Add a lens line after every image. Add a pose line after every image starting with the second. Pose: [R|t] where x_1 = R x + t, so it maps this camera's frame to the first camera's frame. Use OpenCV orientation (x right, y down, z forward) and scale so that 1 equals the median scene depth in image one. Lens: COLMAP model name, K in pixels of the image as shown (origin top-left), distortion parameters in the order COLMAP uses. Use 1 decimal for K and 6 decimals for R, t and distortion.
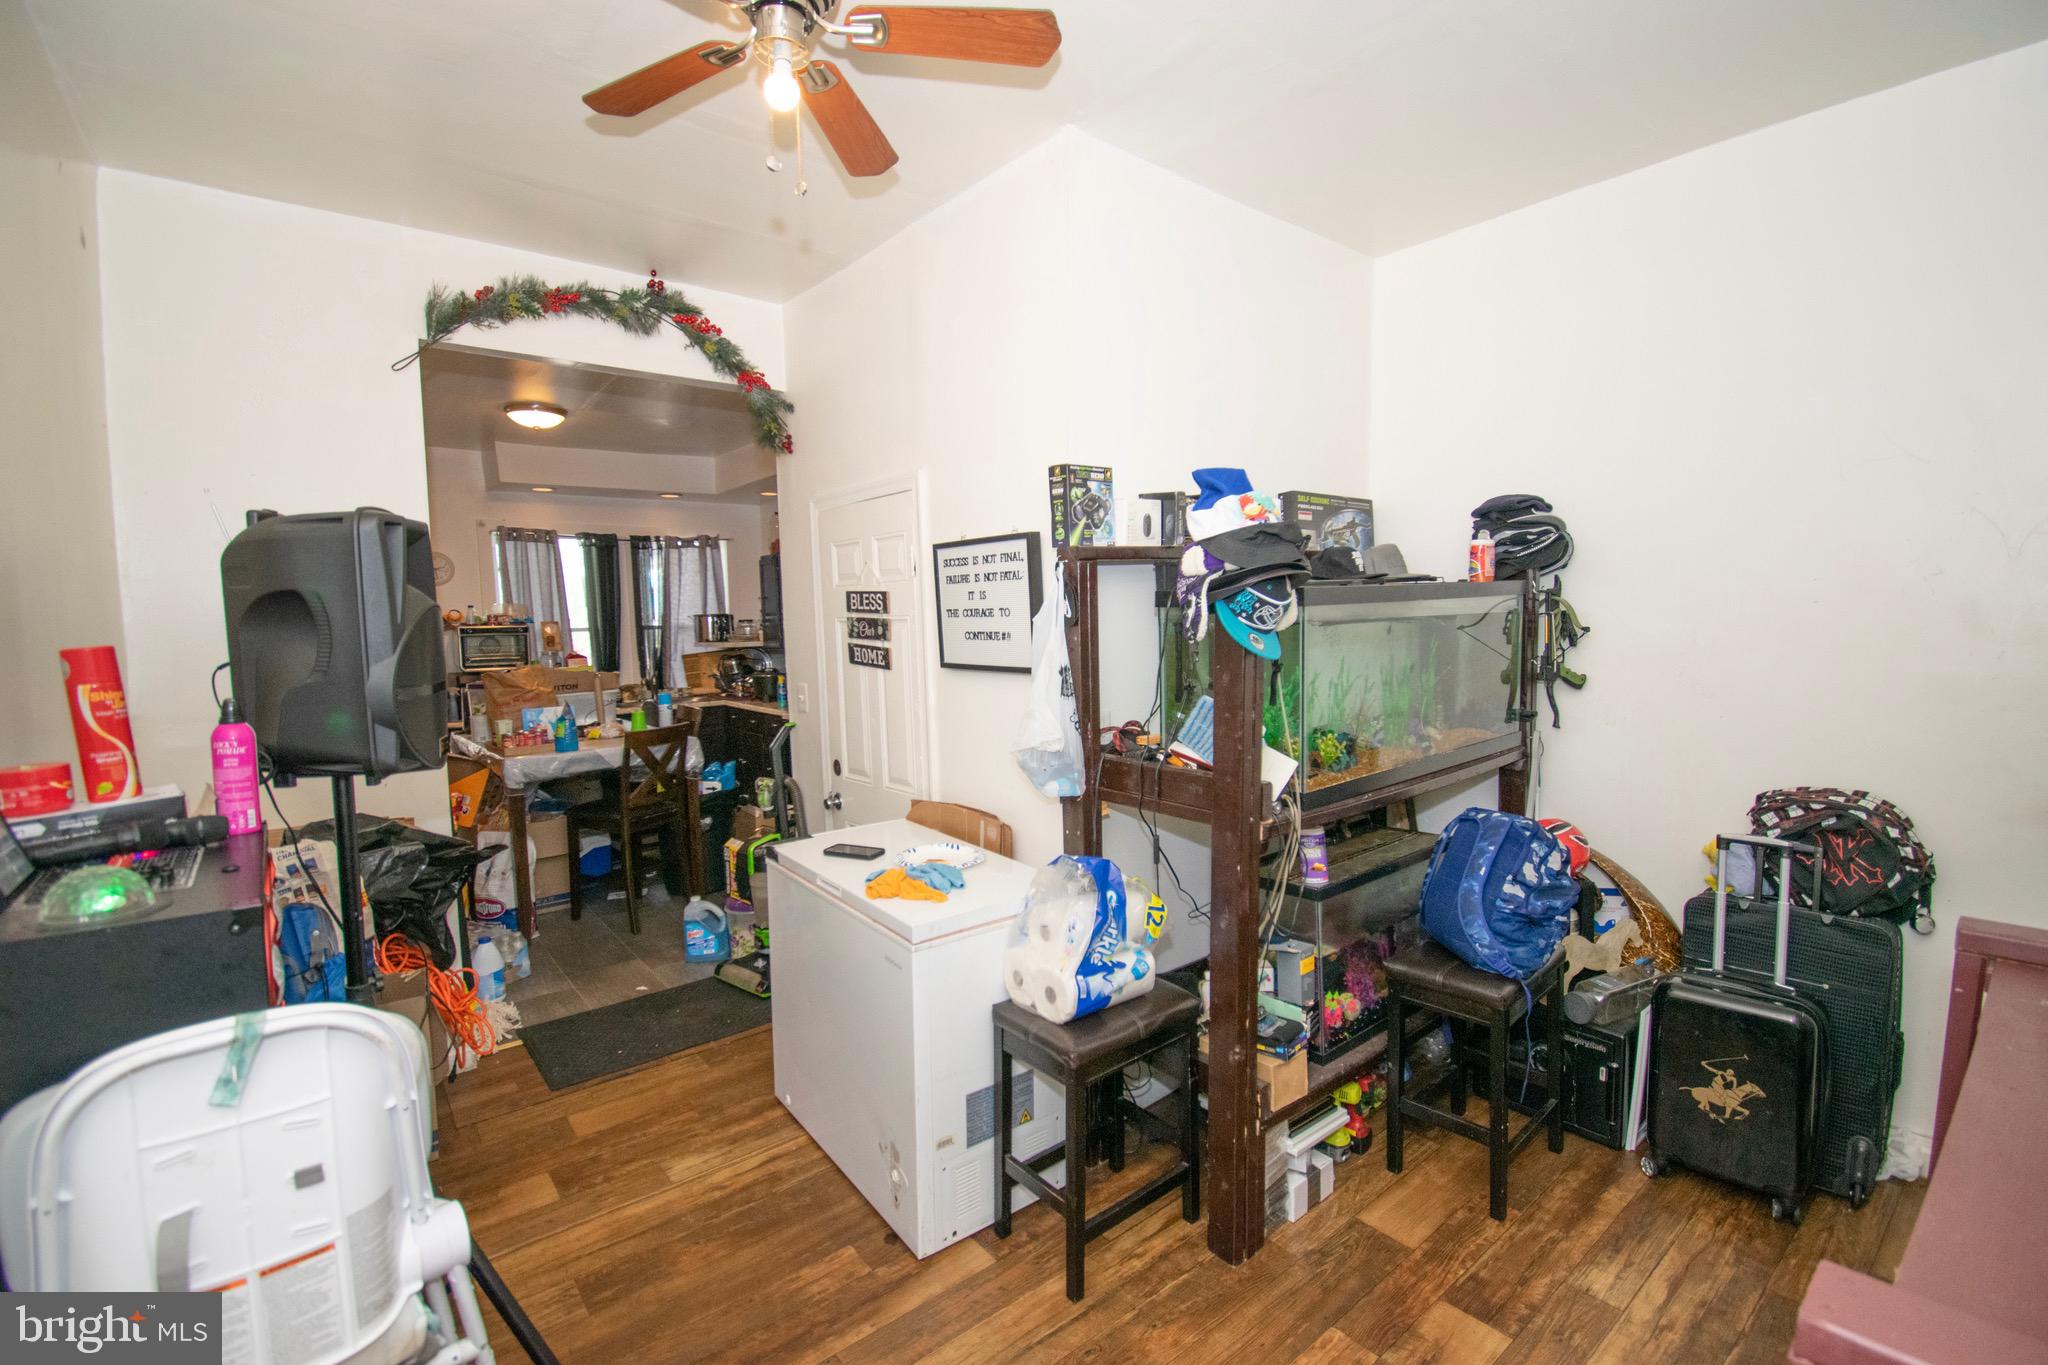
lens RADIAL K [[912.3, 0, 1031.1], [0, 912.3, 678.8], [0, 0, 1]] dist [0.002226, -0.000033]
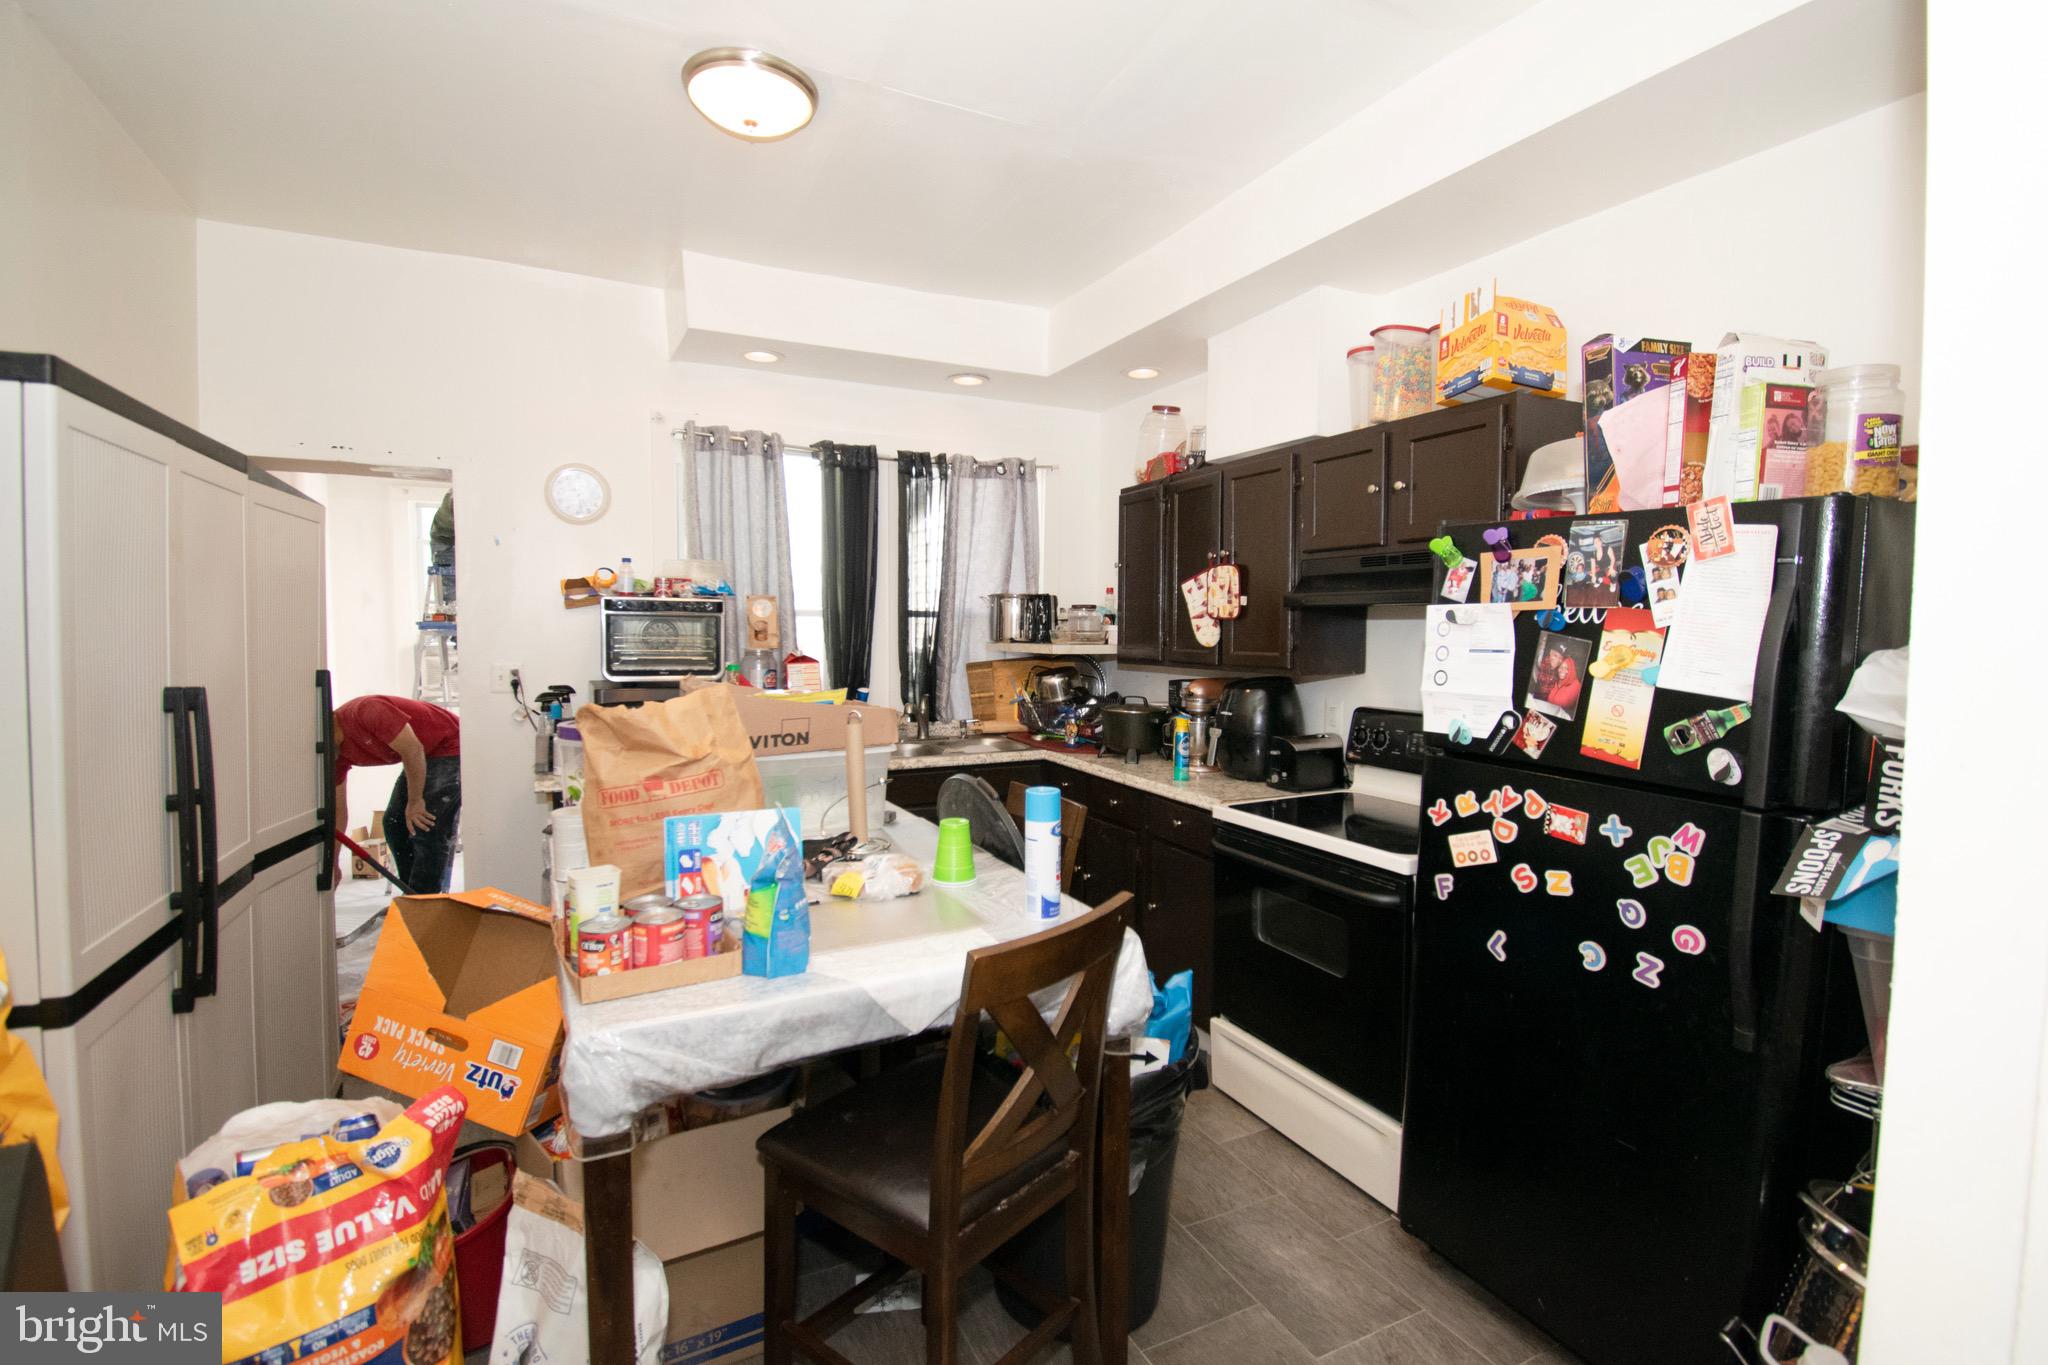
lens RADIAL K [[912.3, 0, 1018.1], [0, 912.3, 674.7], [0, 0, 1]] dist [0.002226, -0.000033]
pose [[0.975638, 0.049238, -0.213789, -0.257368], [-0.051778, 0.998639, -0.006294, -0.019100], [0.213188, 0.017210, 0.976860, 0.499836]]
